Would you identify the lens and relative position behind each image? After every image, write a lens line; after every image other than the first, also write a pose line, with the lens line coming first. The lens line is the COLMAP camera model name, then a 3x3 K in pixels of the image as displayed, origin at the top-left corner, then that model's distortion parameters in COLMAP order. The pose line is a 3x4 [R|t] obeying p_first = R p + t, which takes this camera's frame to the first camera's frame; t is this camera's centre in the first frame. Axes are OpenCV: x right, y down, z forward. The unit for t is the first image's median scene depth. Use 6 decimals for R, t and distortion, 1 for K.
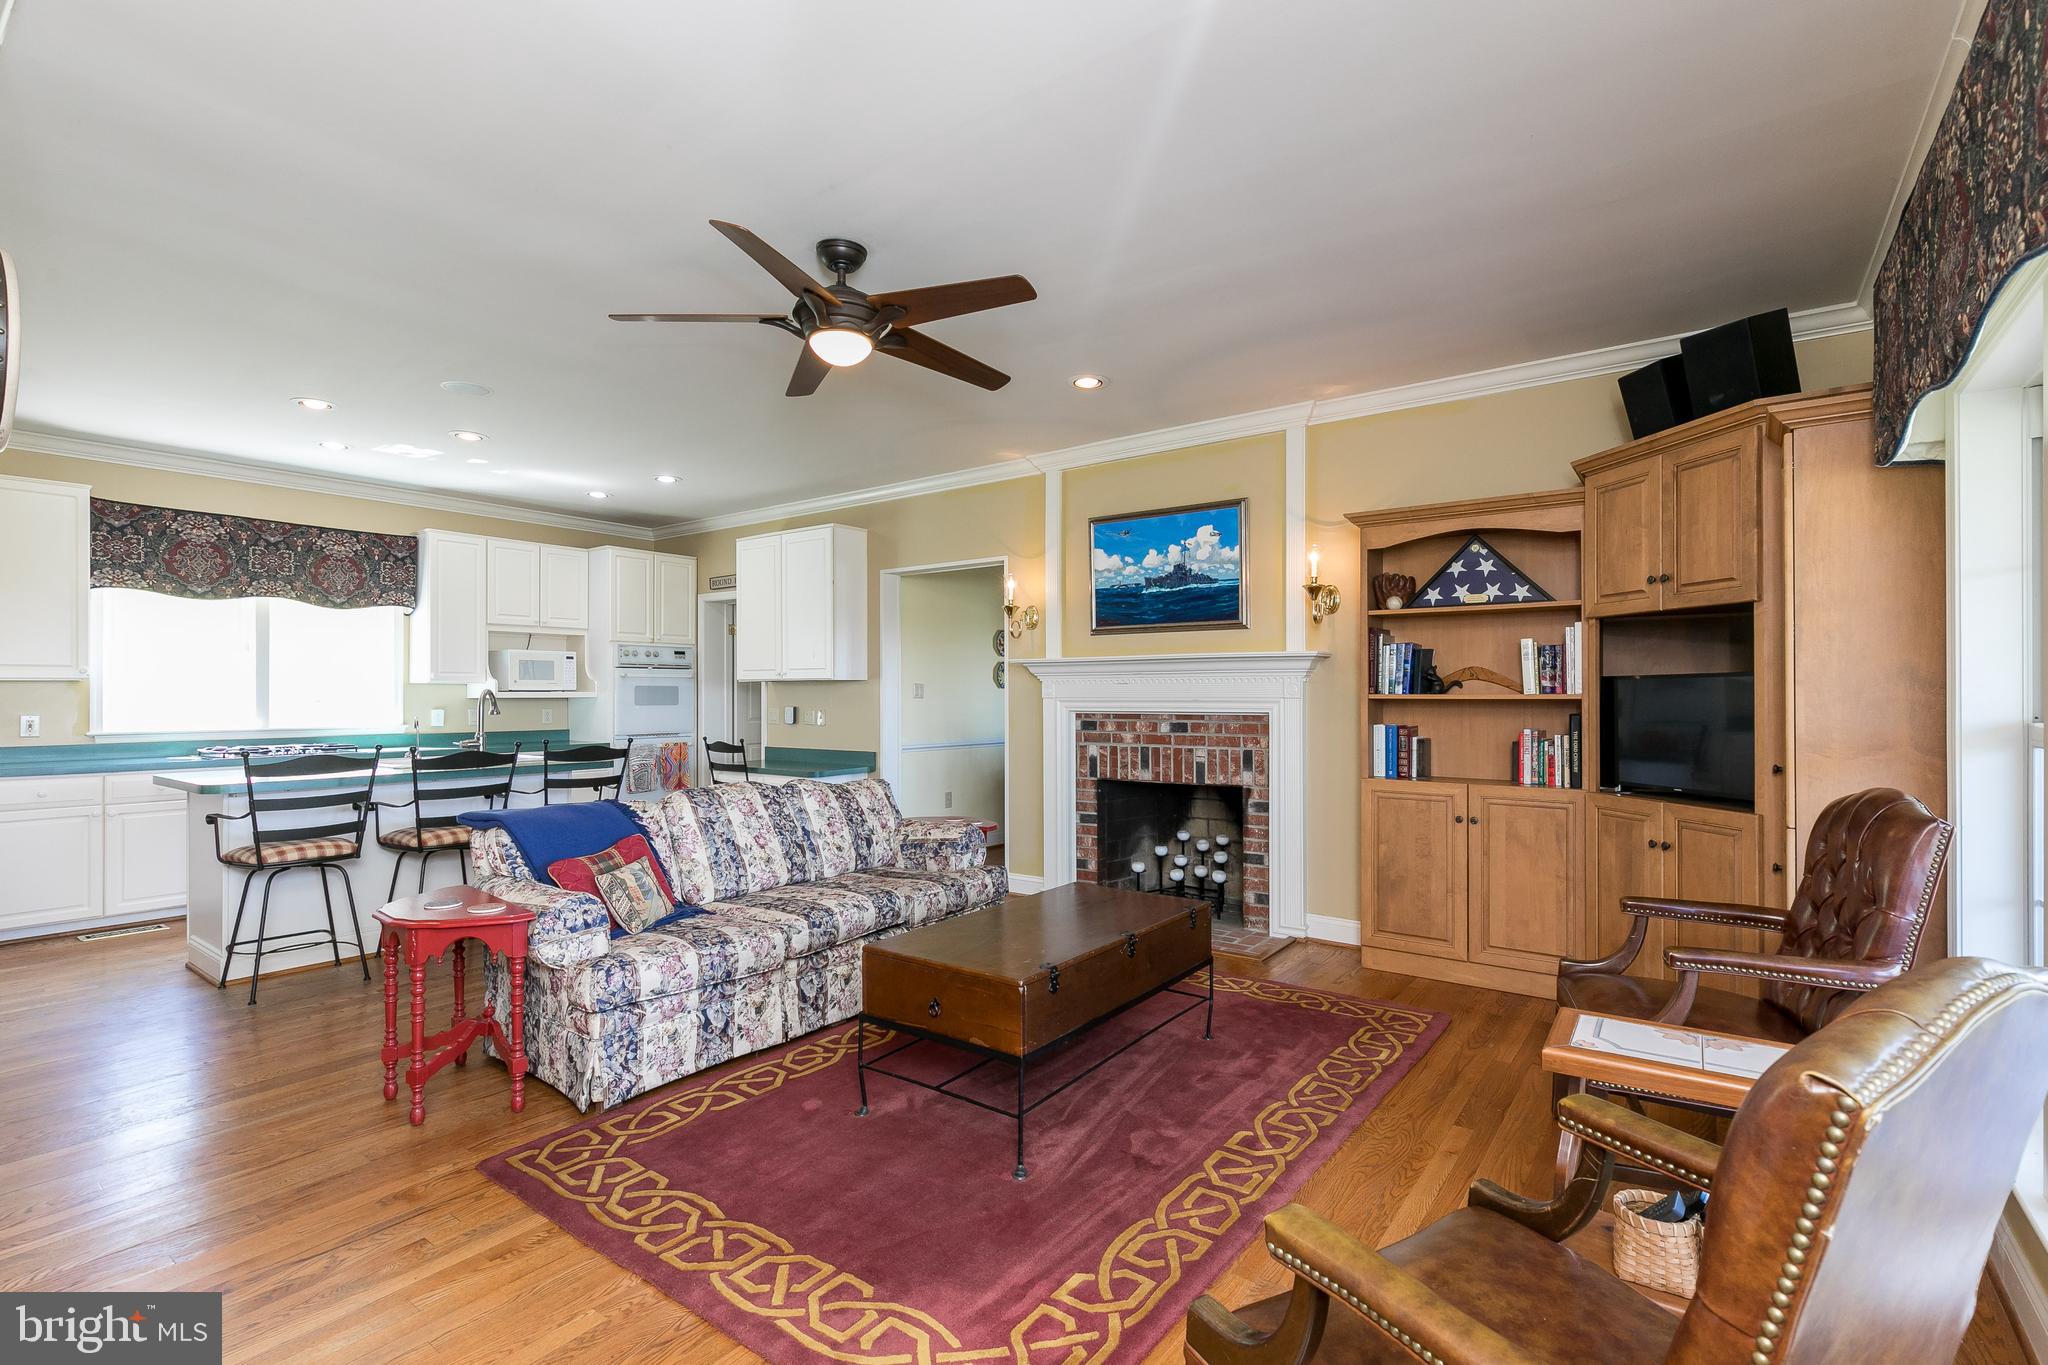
lens RADIAL K [[922.8, 0, 1045.5], [0, 922.8, 691.6], [0, 0, 1]] dist [-0.002692, -0.000905]
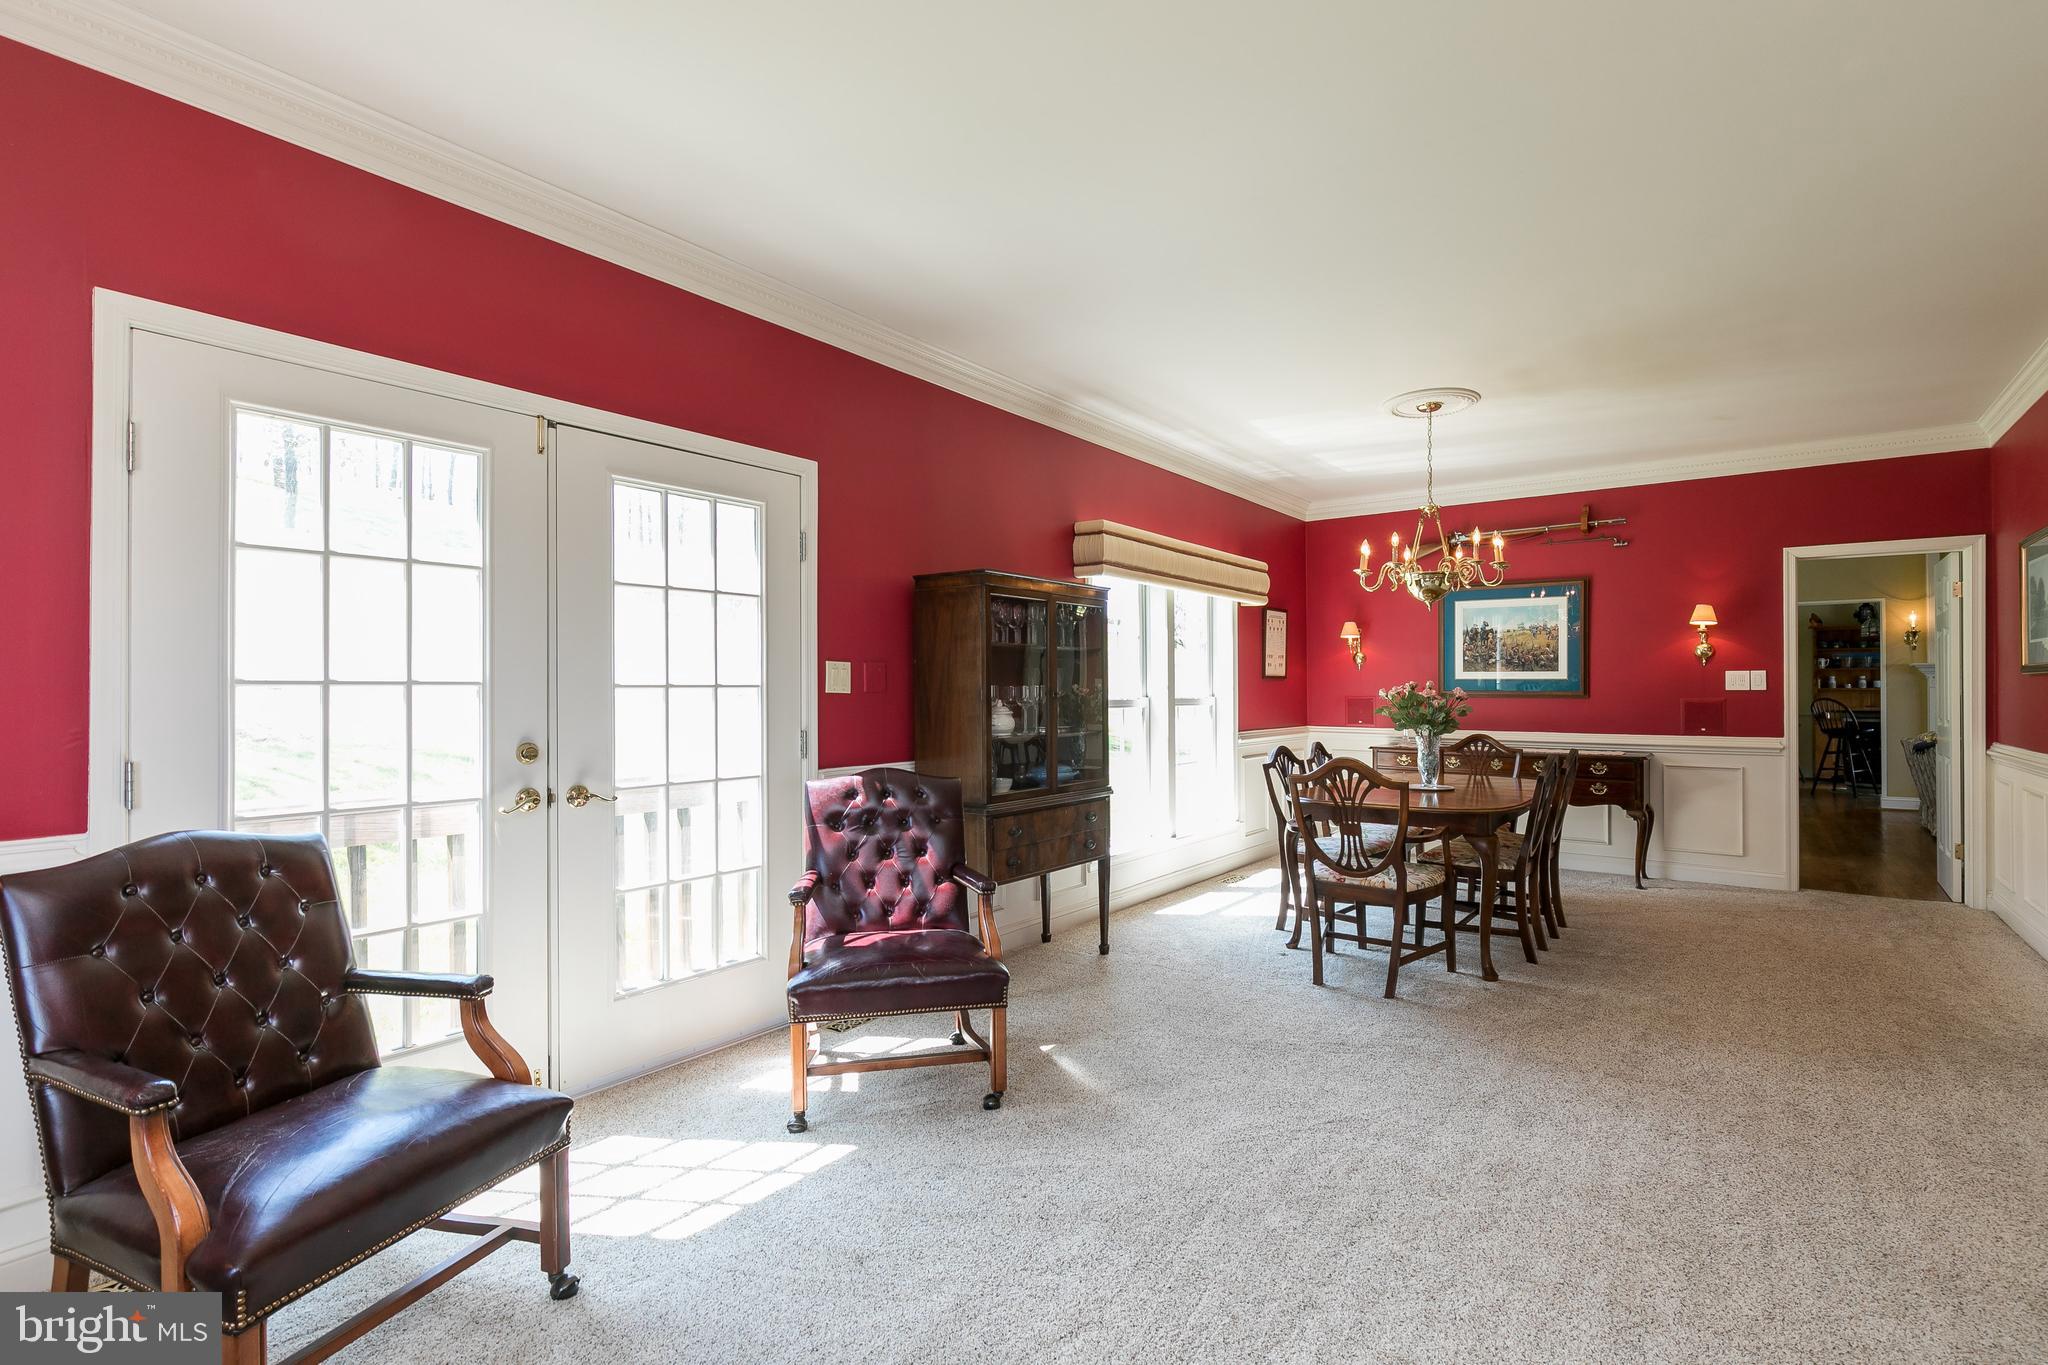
lens RADIAL K [[942.7, 0, 1041.9], [0, 942.7, 691.8], [0, 0, 1]] dist [-0.011351, -0.000709]
pose [[0.999829, -0.008672, -0.016305, -1.633766], [0.008729, 0.999956, 0.003396, -0.004482], [0.016274, -0.003538, 0.999861, -0.702113]]
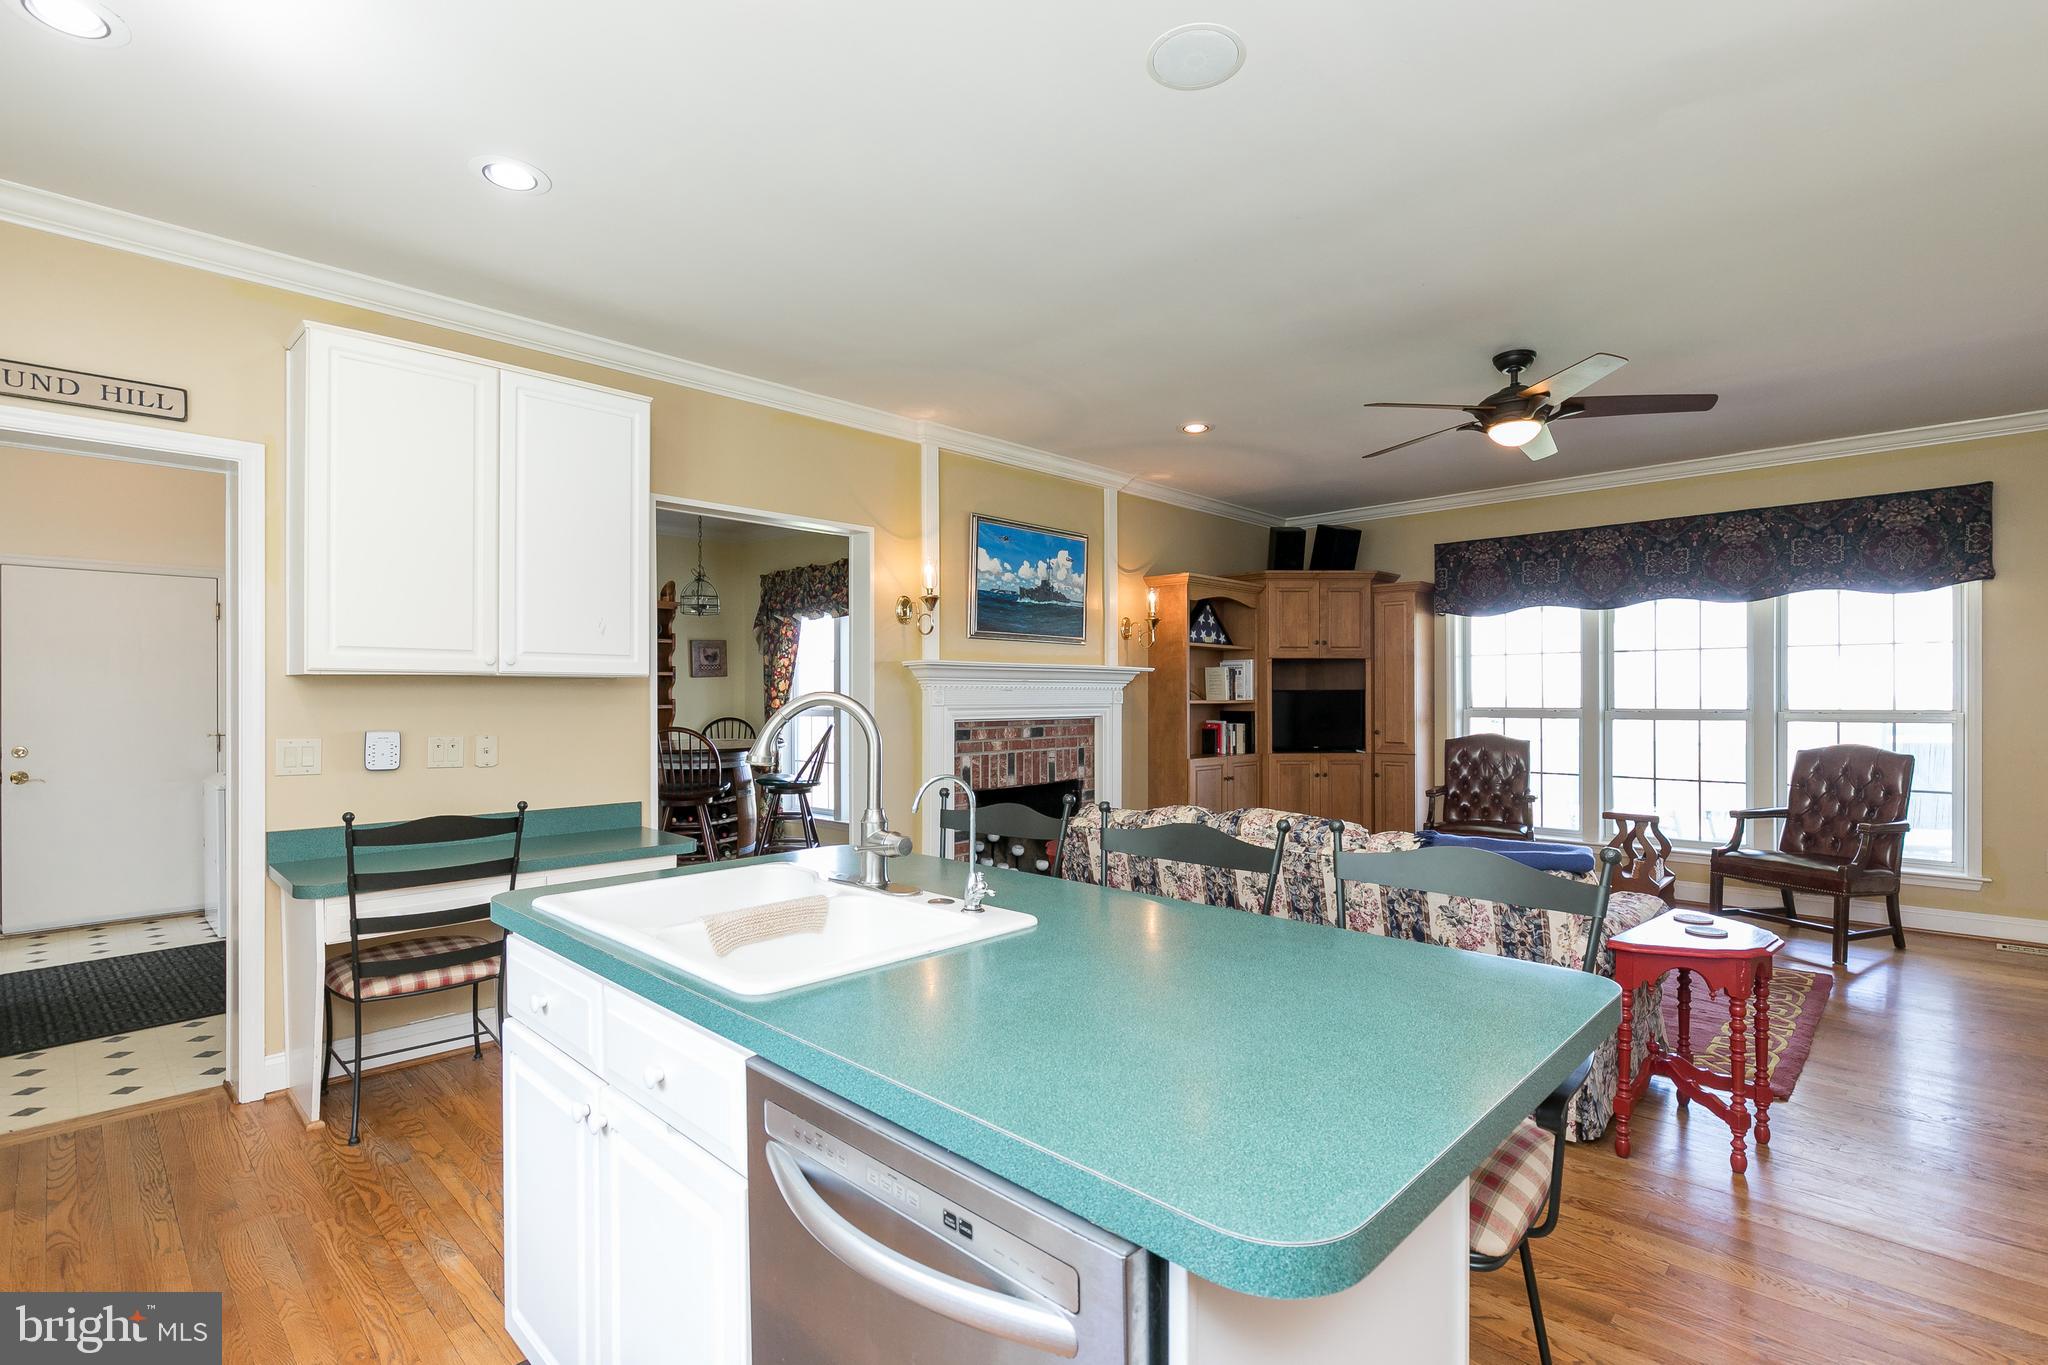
lens RADIAL K [[955.3, 0, 996.8], [0, 955.3, 697.9], [0, 0, 1]] dist [-0.003853, -0.000467]
pose [[0.154439, 0.000789, 0.988002, -0.933741], [-0.000235, 1.000000, -0.000762, 0.000153], [-0.988002, -0.000114, 0.154439, 0.854760]]
